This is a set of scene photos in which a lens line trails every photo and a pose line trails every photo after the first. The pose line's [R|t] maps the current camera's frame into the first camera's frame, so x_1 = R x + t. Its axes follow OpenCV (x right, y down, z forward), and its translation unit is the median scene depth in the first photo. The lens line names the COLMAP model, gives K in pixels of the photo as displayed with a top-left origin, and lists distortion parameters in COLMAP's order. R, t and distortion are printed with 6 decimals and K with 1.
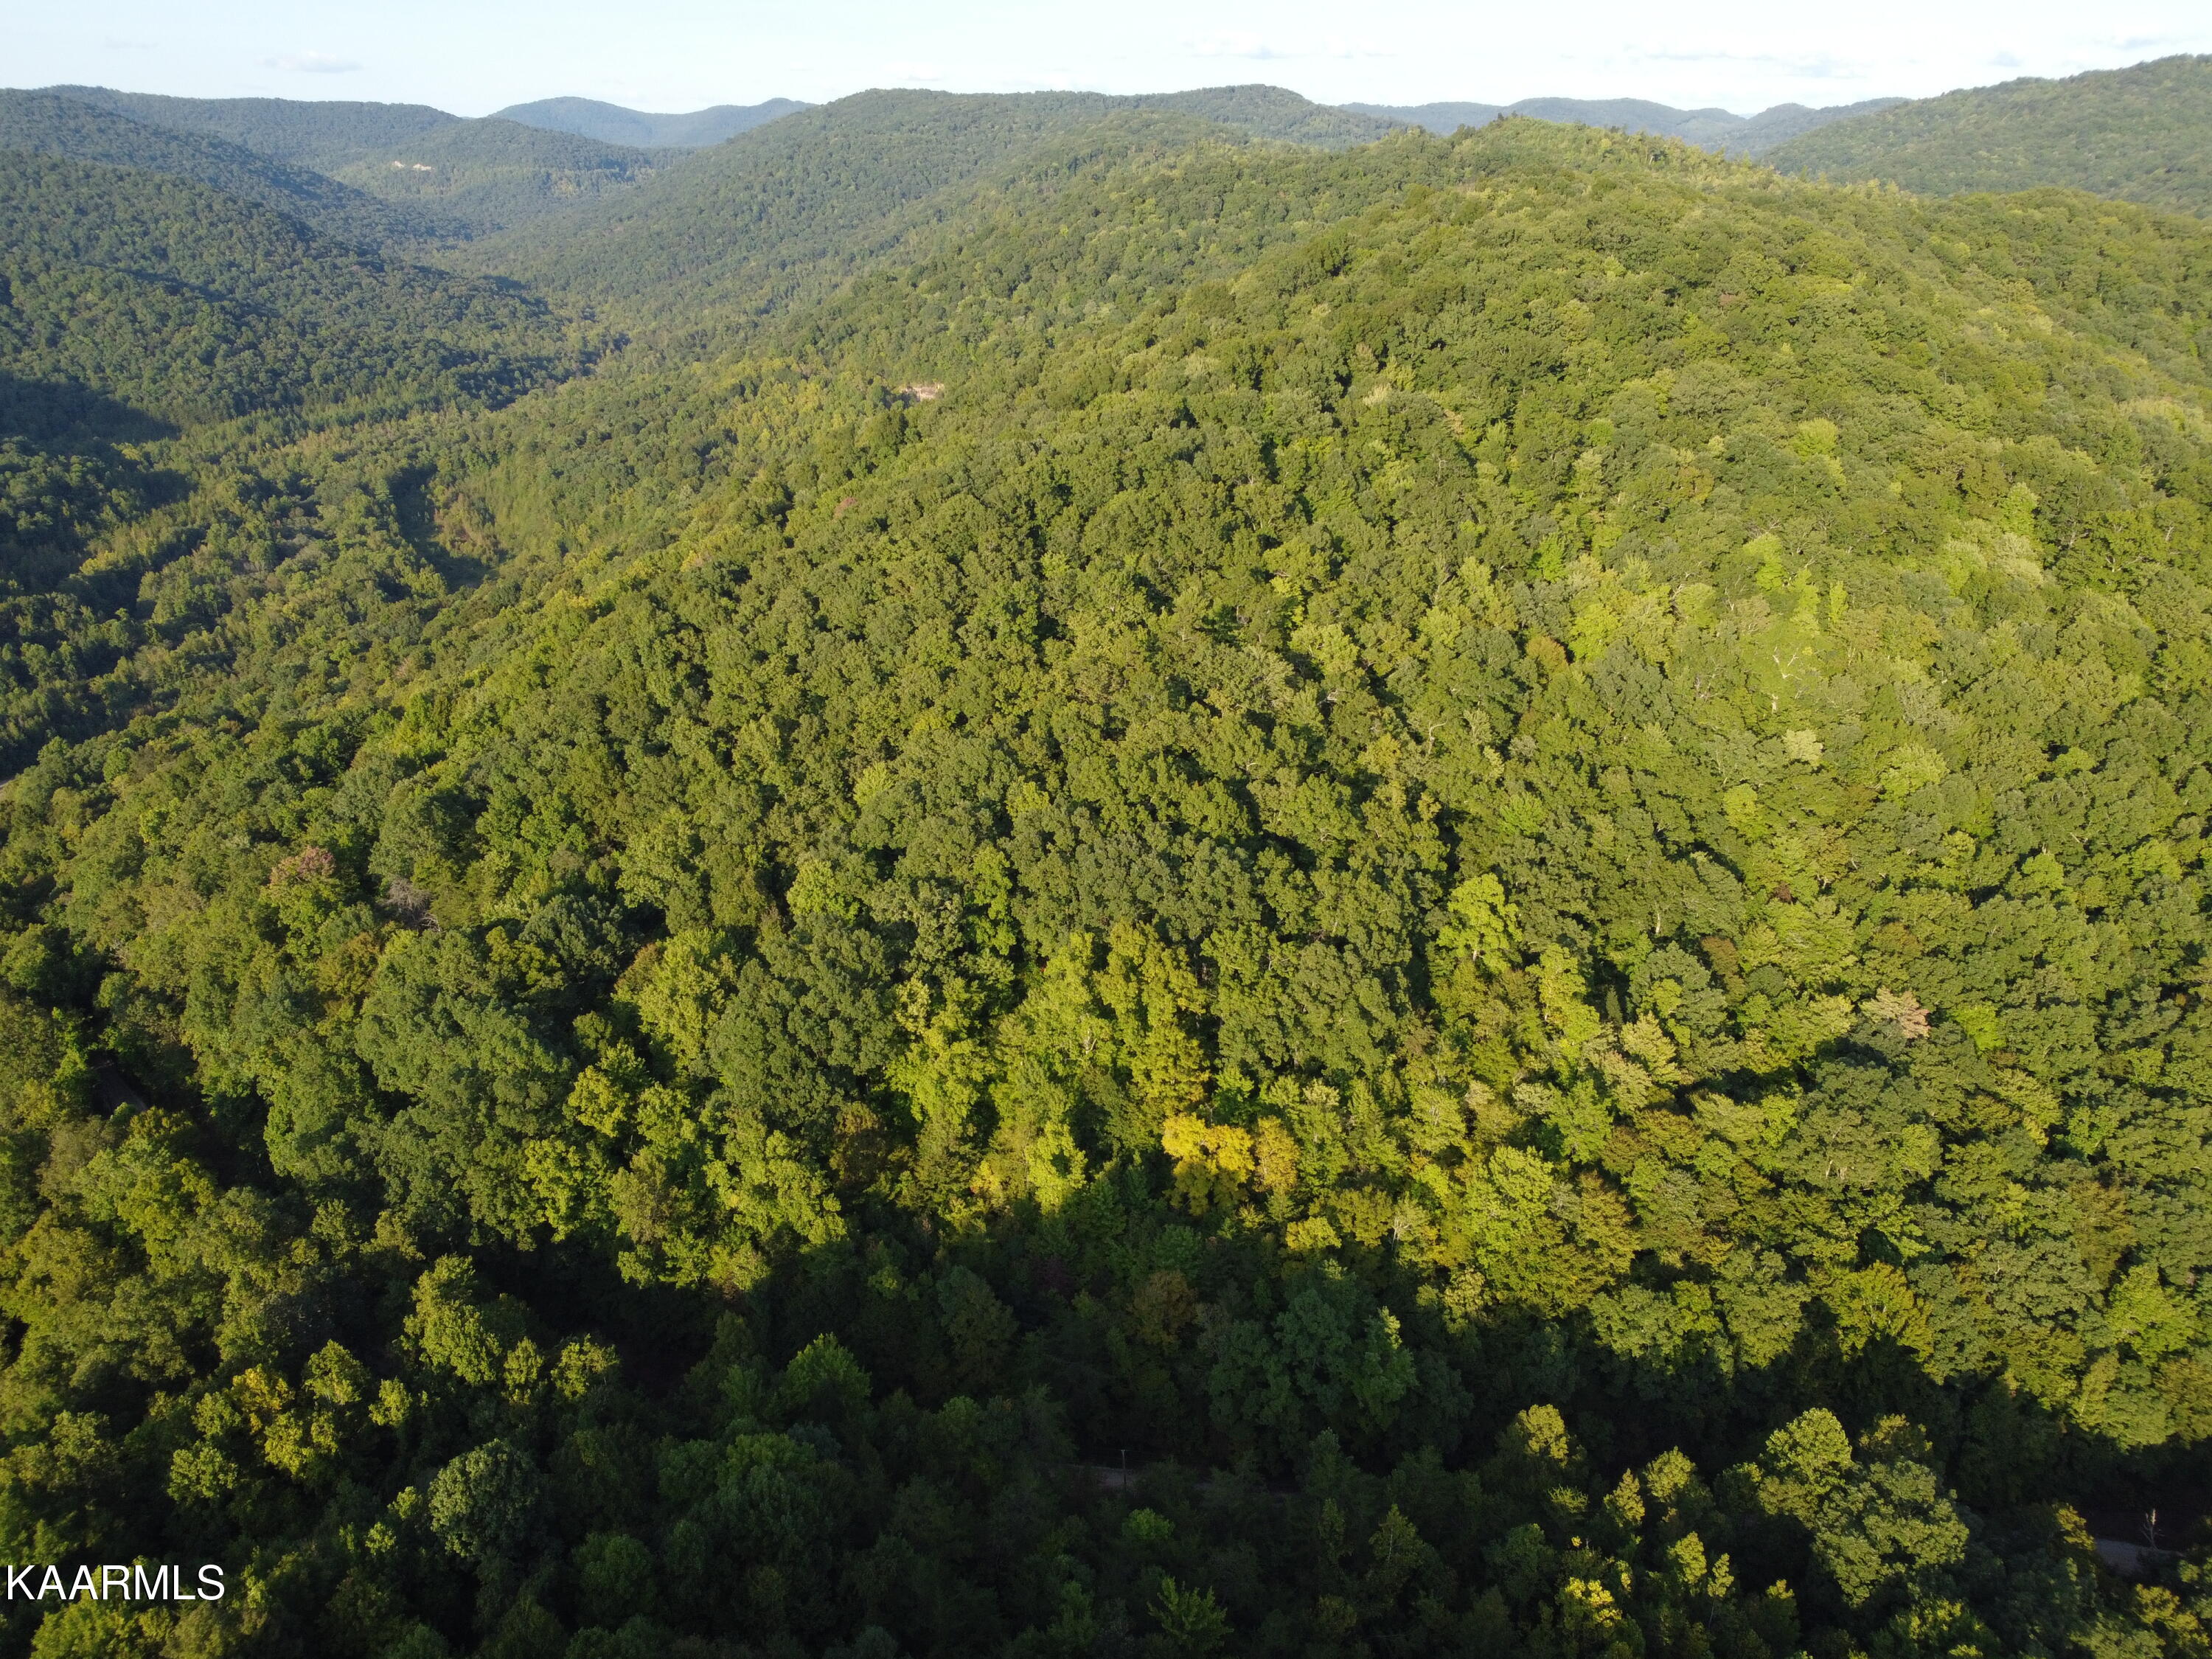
lens RADIAL K [[1670.0, 0, 1098.6], [0, 1670.0, 822.5], [0, 0, 1]] dist [-0.003514, -0.002972]
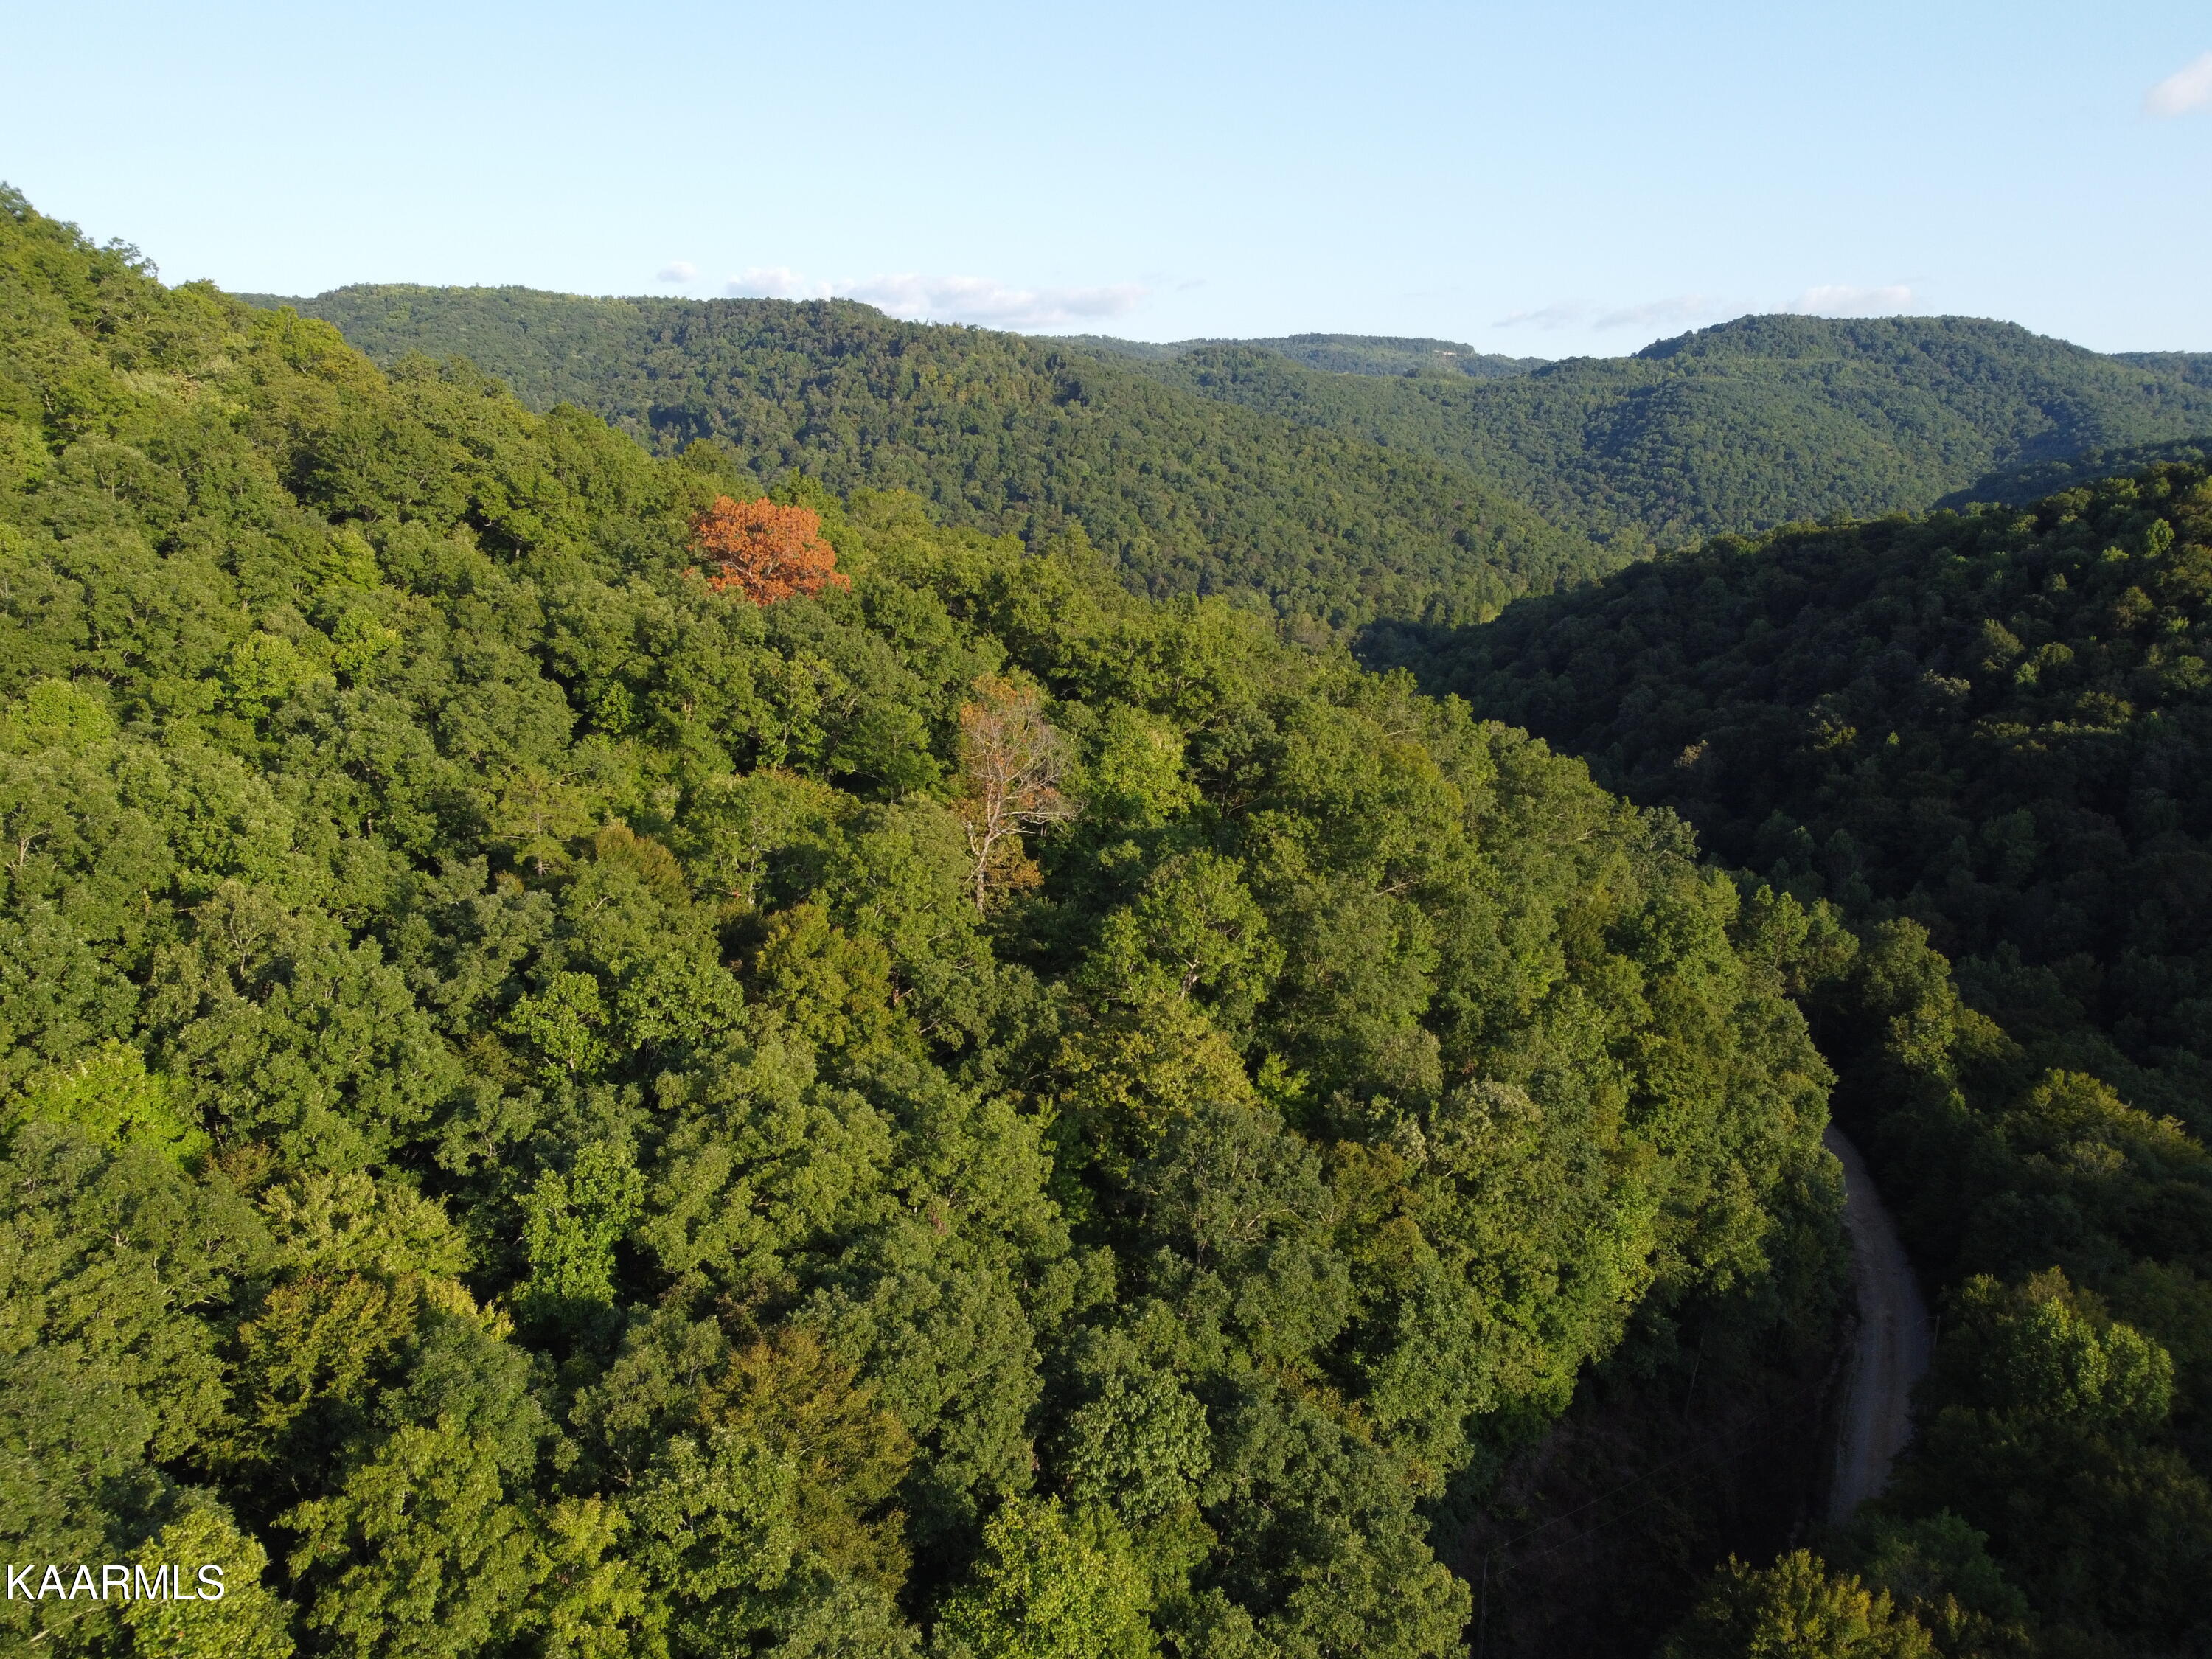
lens RADIAL K [[1670.0, 0, 1102.6], [0, 1670.0, 836.3], [0, 0, 1]] dist [-0.003514, -0.002972]
pose [[0.346468, -0.221439, 0.911551, 0.053943], [0.344764, 0.933788, 0.095801, 0.018064], [-0.872409, 0.281077, 0.399872, 0.118460]]
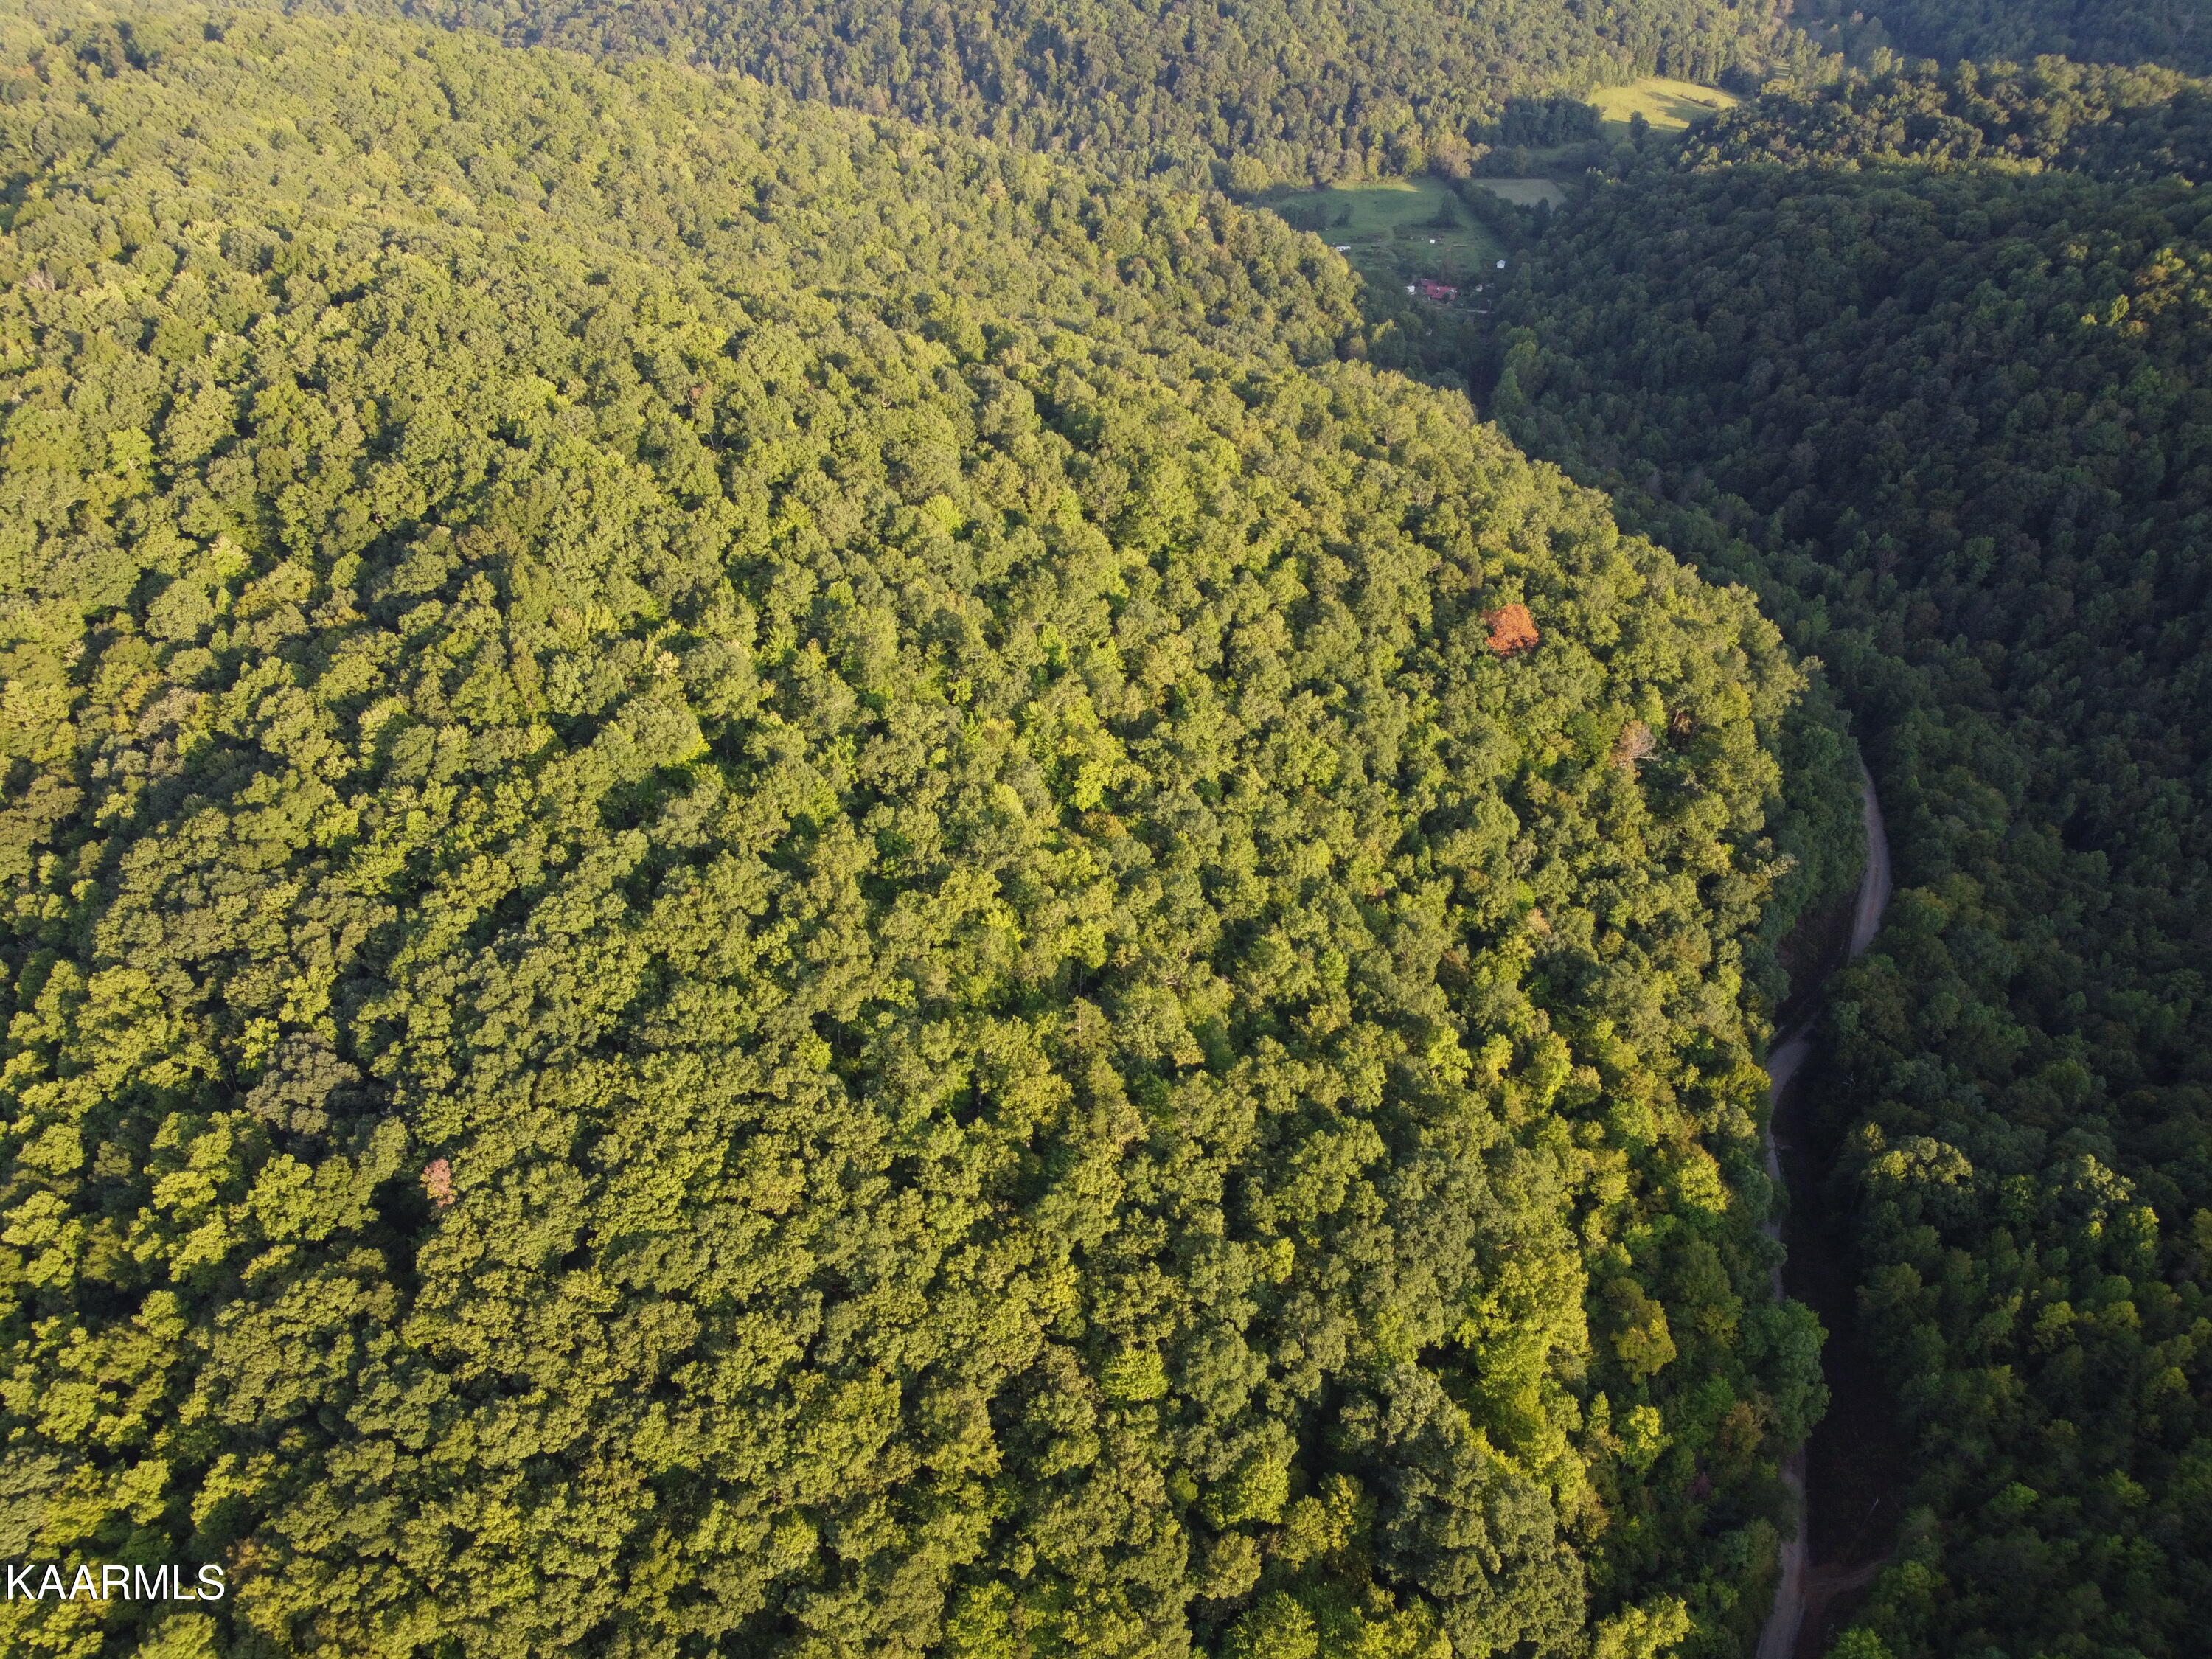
lens RADIAL K [[1670.0, 0, 1104.1], [0, 1670.0, 829.1], [0, 0, 1]] dist [-0.003514, -0.002972]
pose [[0.333577, -0.558615, 0.759392, -0.129008], [0.365842, 0.819107, 0.441840, -0.130729], [-0.868842, 0.130430, 0.477600, 0.100424]]
